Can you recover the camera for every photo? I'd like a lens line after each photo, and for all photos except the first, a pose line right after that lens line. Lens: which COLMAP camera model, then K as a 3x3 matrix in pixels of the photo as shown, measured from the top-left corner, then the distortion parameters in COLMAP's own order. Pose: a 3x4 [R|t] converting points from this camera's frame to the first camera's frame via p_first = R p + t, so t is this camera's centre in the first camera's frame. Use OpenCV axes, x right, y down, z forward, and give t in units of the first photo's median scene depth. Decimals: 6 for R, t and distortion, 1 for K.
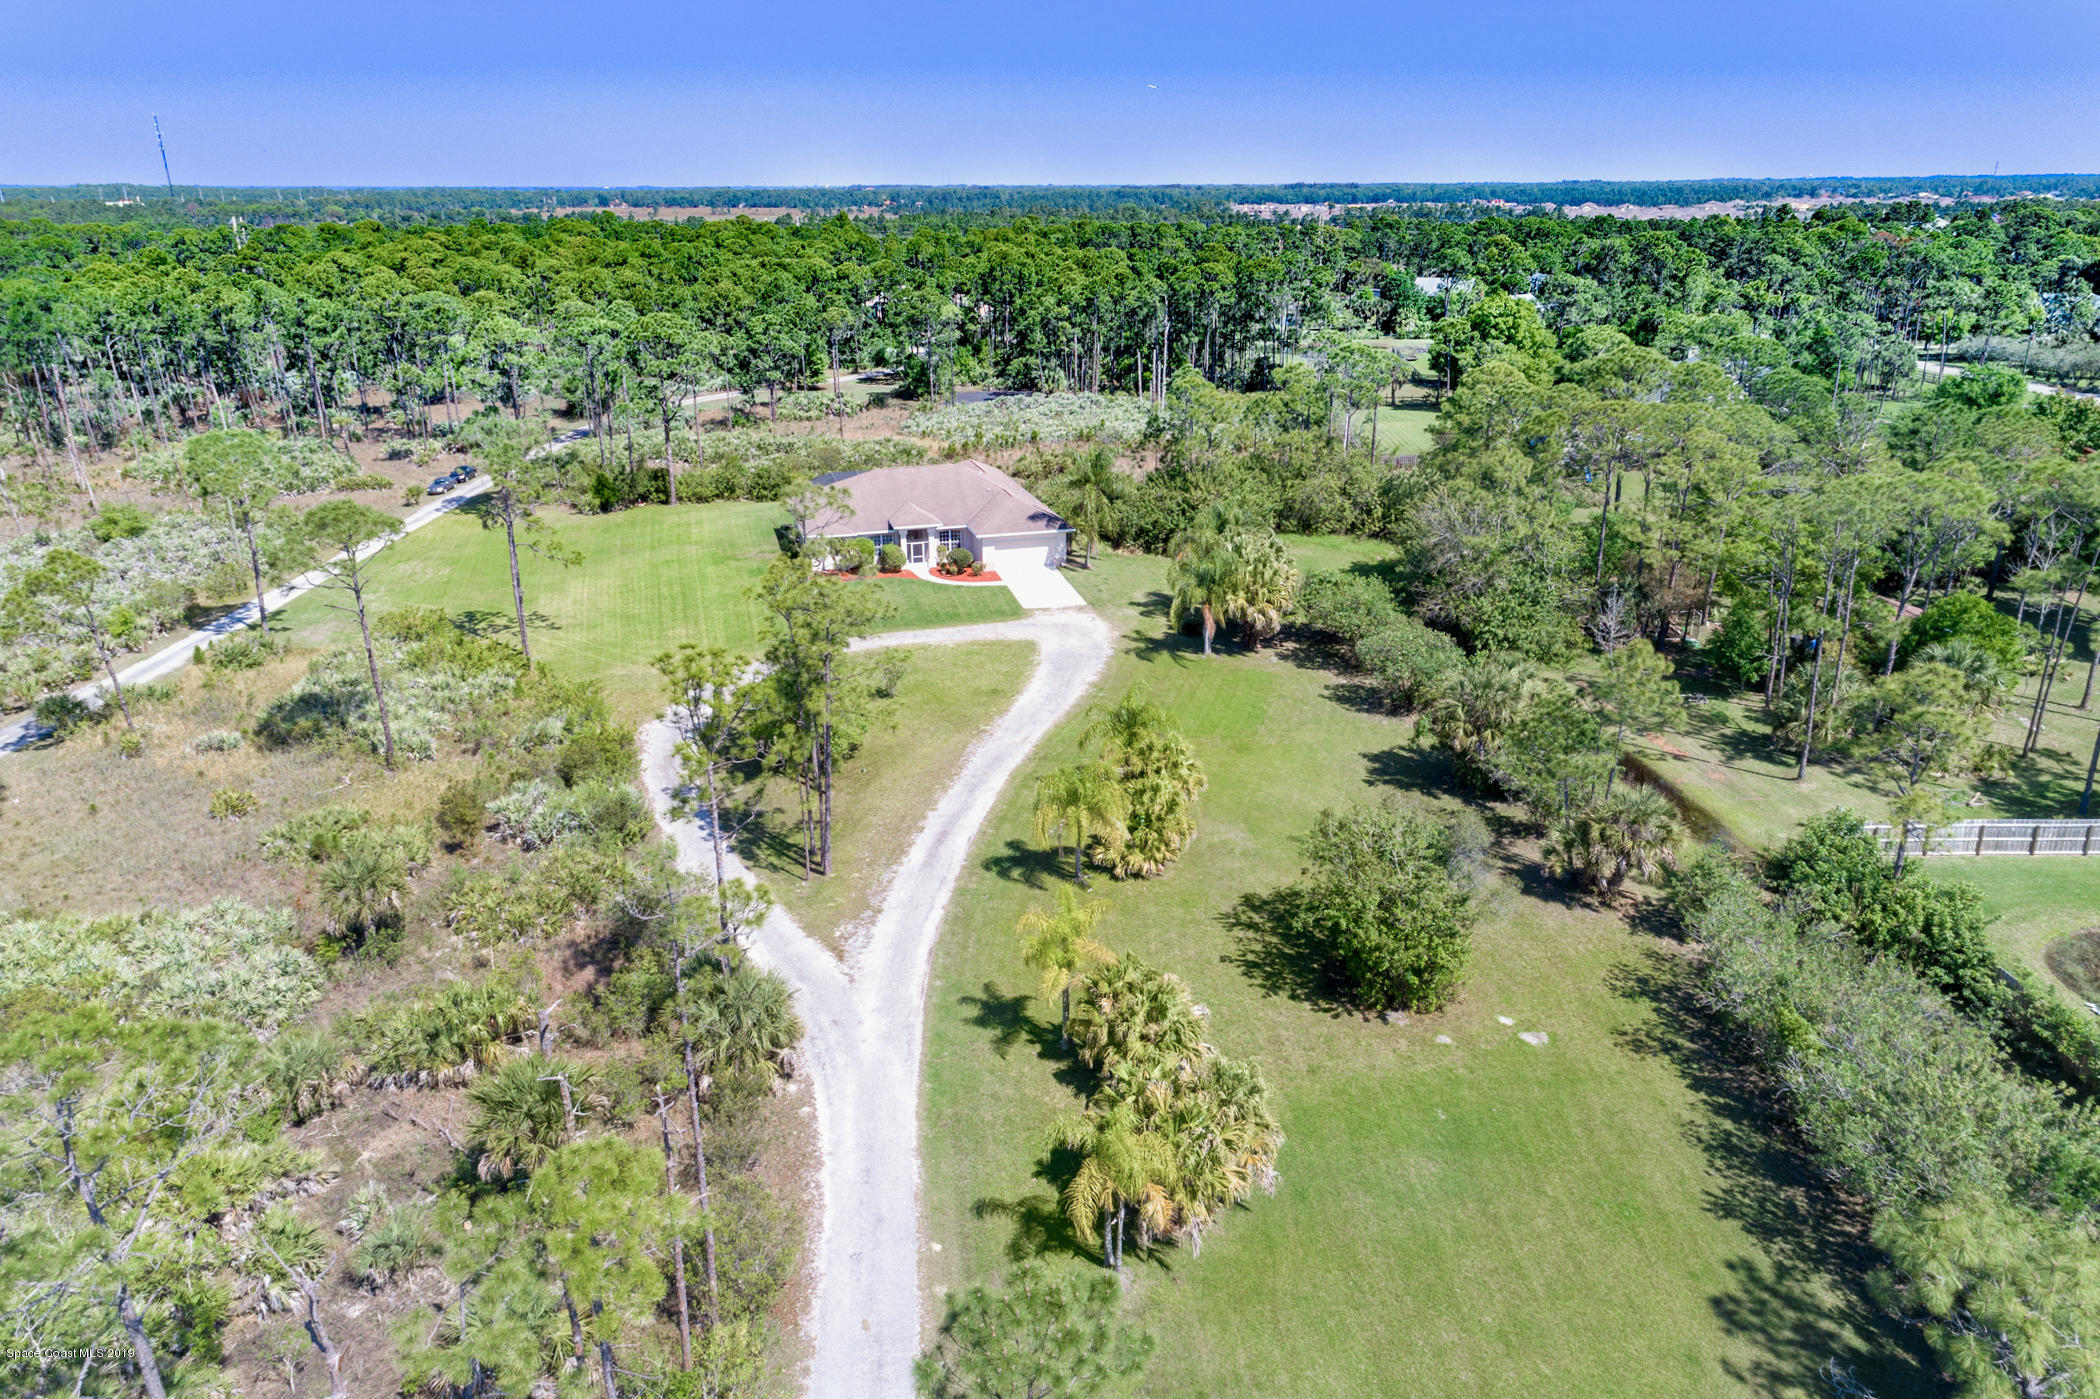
lens RADIAL K [[1615.2, 0, 1059.8], [0, 1615.2, 690.5], [0, 0, 1]] dist [0.032637, 0.004644]
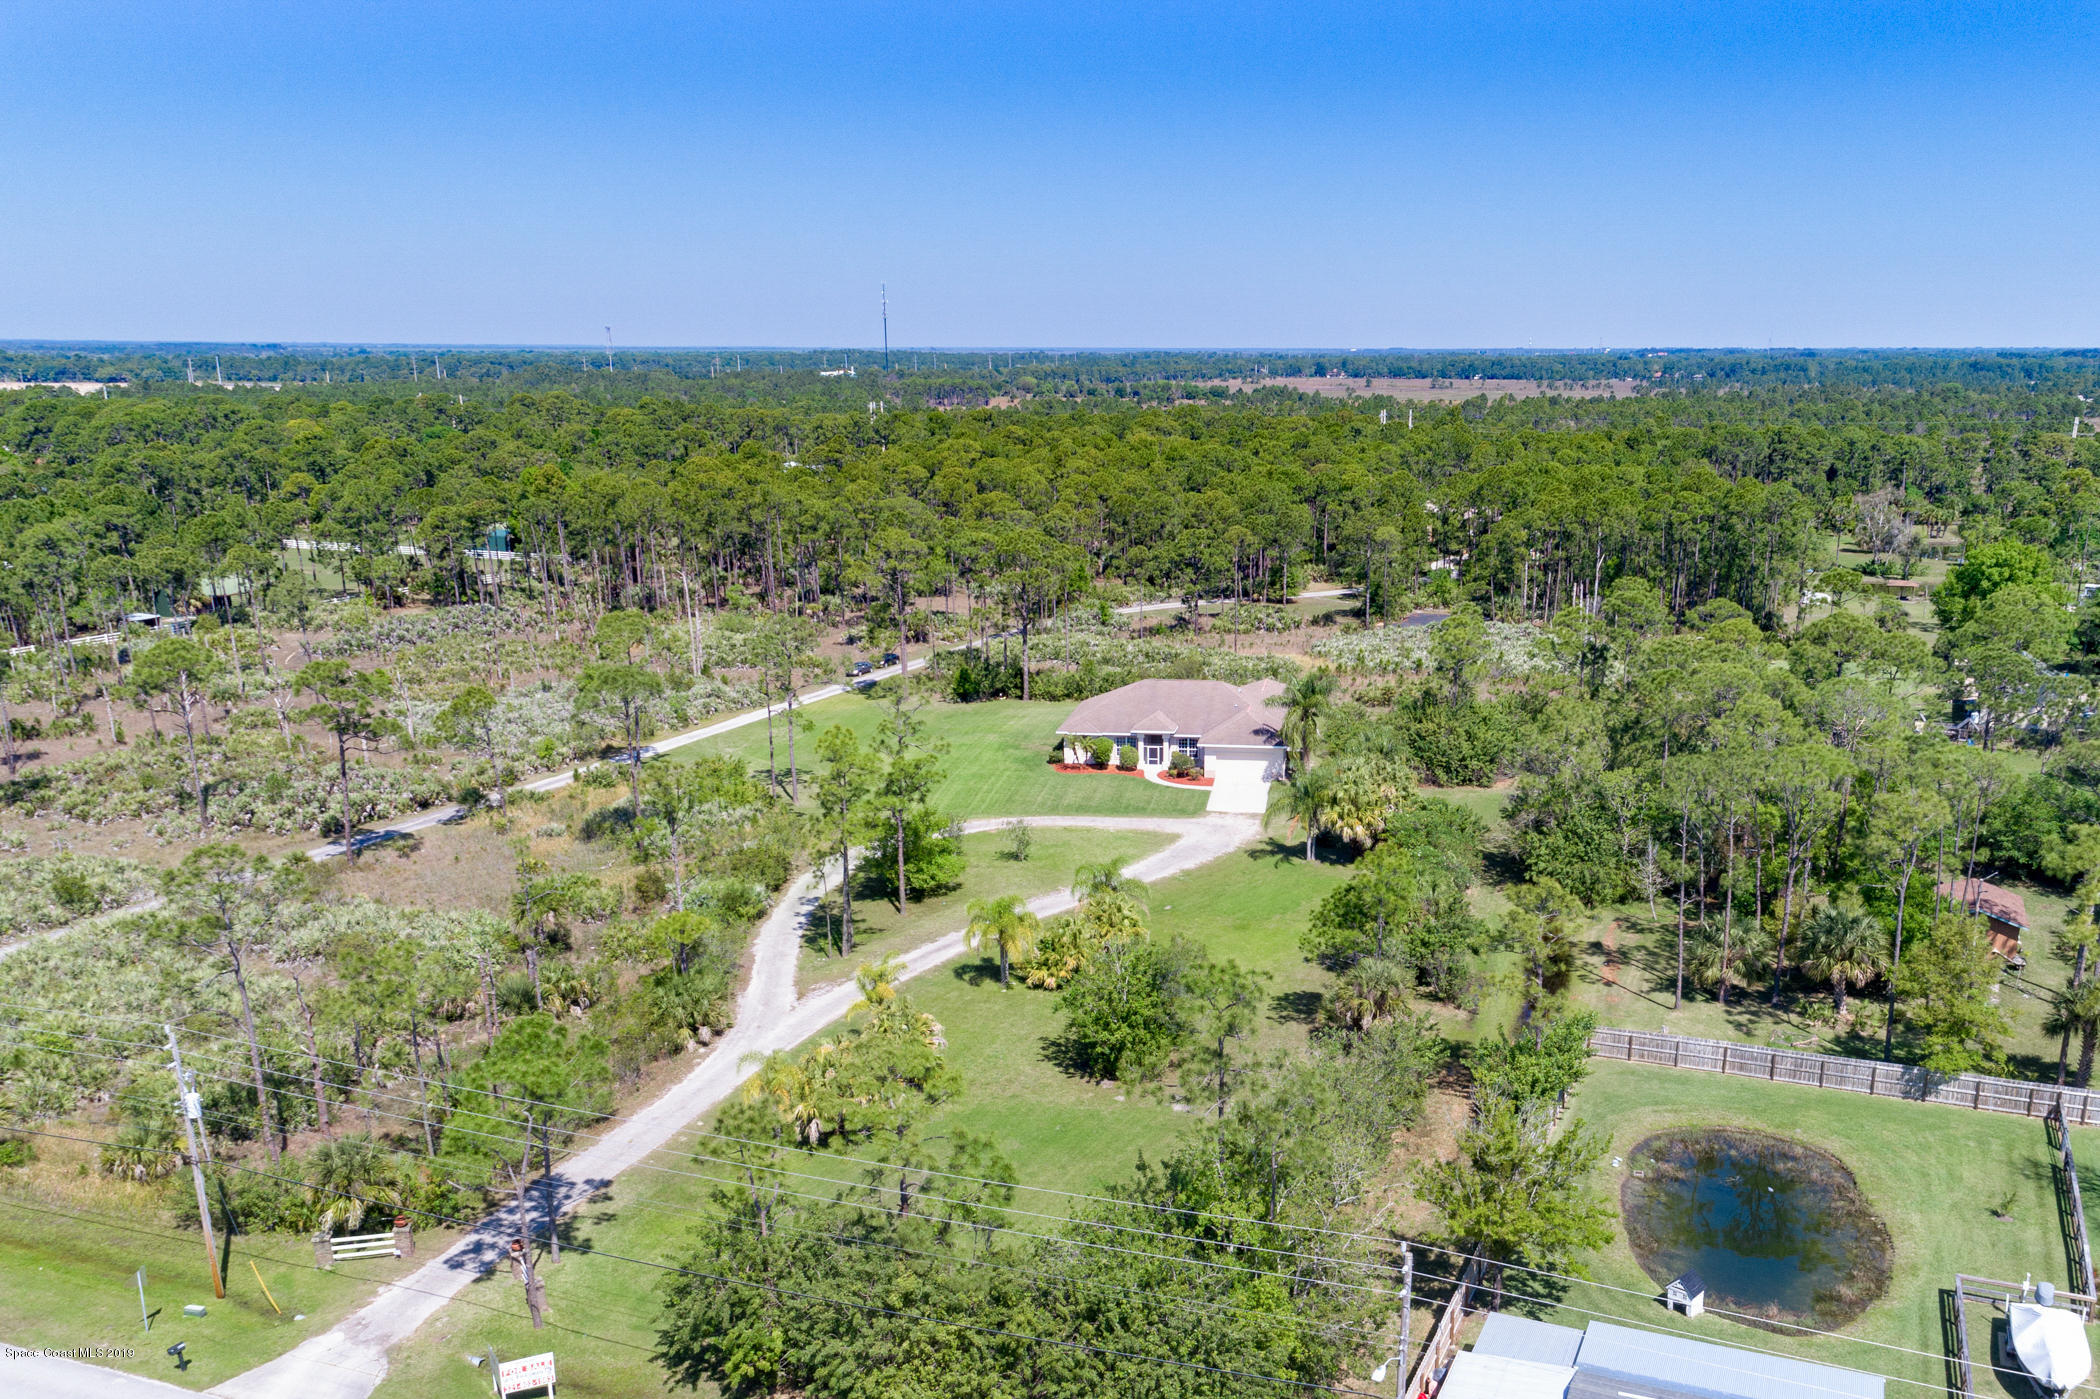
lens RADIAL K [[2293.1, 0, 1050.0], [0, 2293.1, 699.5], [0, 0, 1]] dist [0.071988, 0.009994]
pose [[0.891125, 0.077763, -0.447046, 0.554787], [-0.135744, 0.985774, -0.099114, 0.043458], [0.432979, 0.149006, 0.889003, -0.445016]]
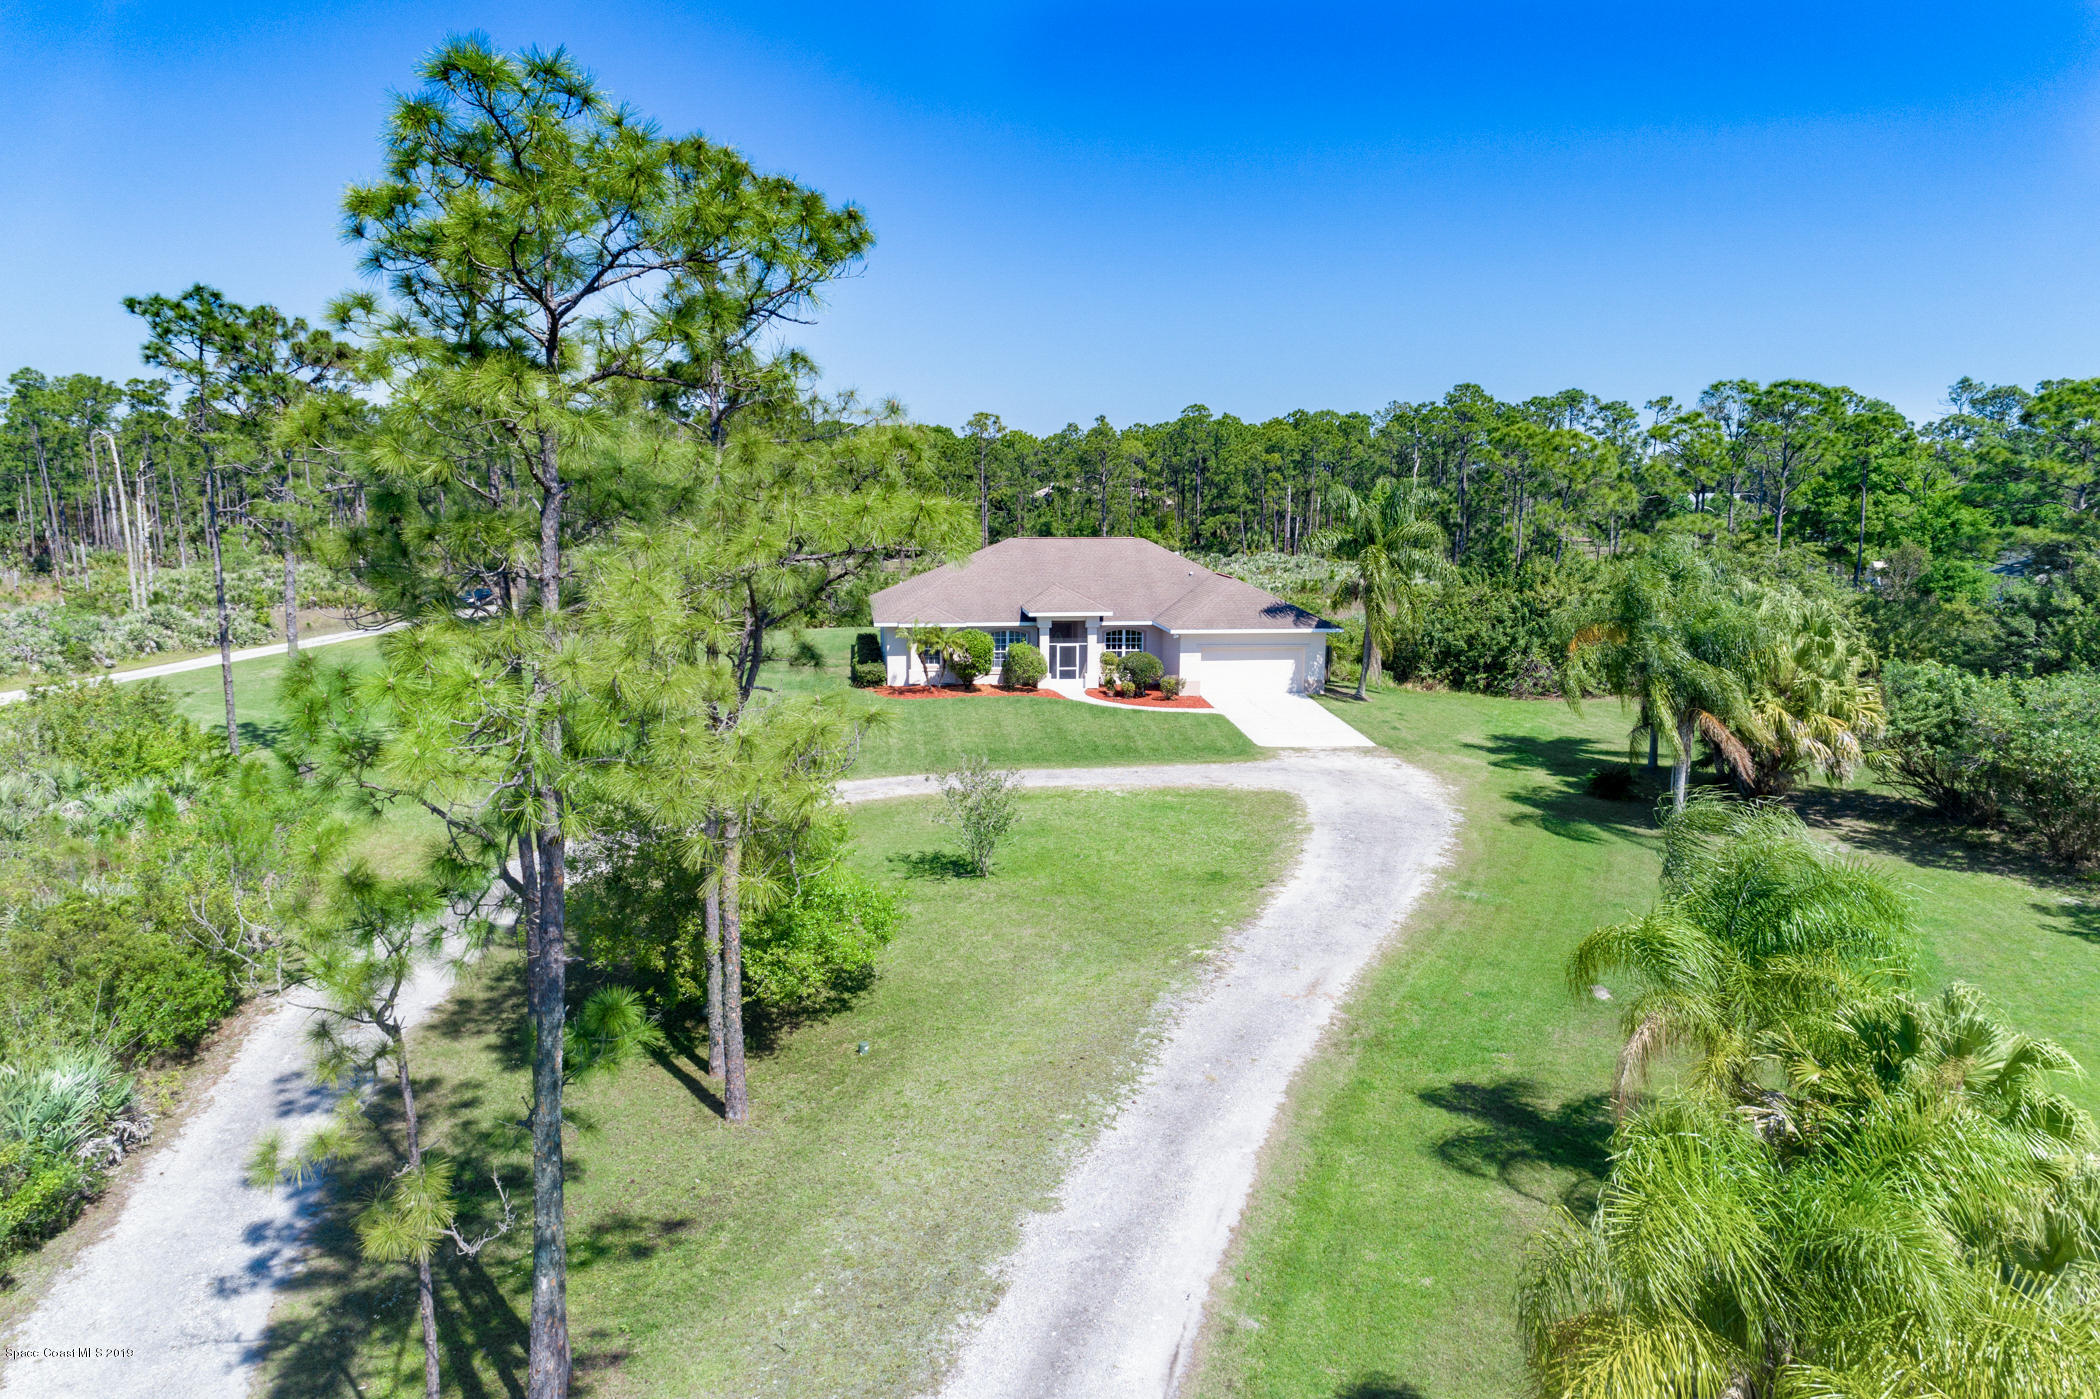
lens RADIAL K [[1409.8, 0, 1021.8], [0, 1409.8, 702.1], [0, 0, 1]] dist [0.024360, 0.002452]
pose [[0.990256, 0.031953, -0.135544, -0.034917], [-0.055949, 0.982599, -0.177111, 0.020548], [0.127526, 0.182969, 0.974813, 0.505706]]
